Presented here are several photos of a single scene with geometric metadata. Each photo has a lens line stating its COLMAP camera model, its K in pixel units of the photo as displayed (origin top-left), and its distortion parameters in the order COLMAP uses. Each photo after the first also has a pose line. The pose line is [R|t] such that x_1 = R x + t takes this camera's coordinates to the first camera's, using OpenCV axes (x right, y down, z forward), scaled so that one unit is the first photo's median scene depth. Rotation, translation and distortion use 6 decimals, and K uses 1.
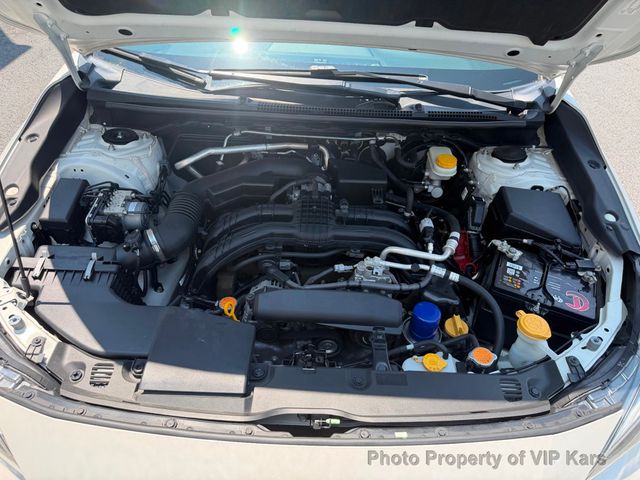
lens RADIAL K [[458.2, 0, 314.8], [0, 458.2, 242.0], [0, 0, 1]] dist [0.025768, -0.036061]
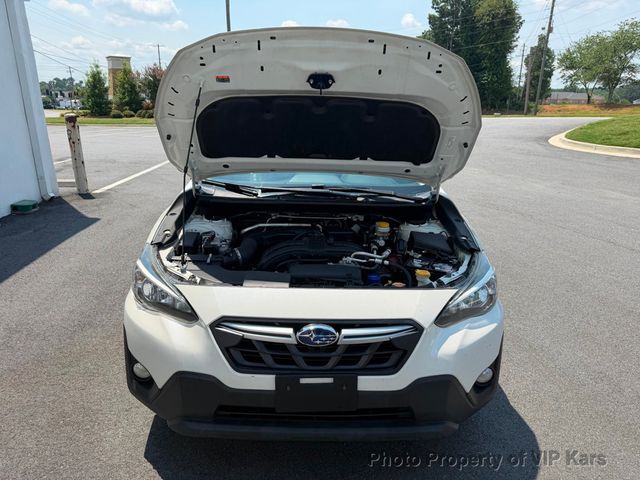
lens RADIAL K [[458.2, 0, 319.3], [0, 458.2, 238.6], [0, 0, 1]] dist [0.025768, -0.036061]
pose [[0.999162, -0.030641, 0.027126, -0.039407], [0.038972, 0.914683, -0.402288, 0.686291], [-0.012485, 0.403008, 0.915111, -0.776439]]
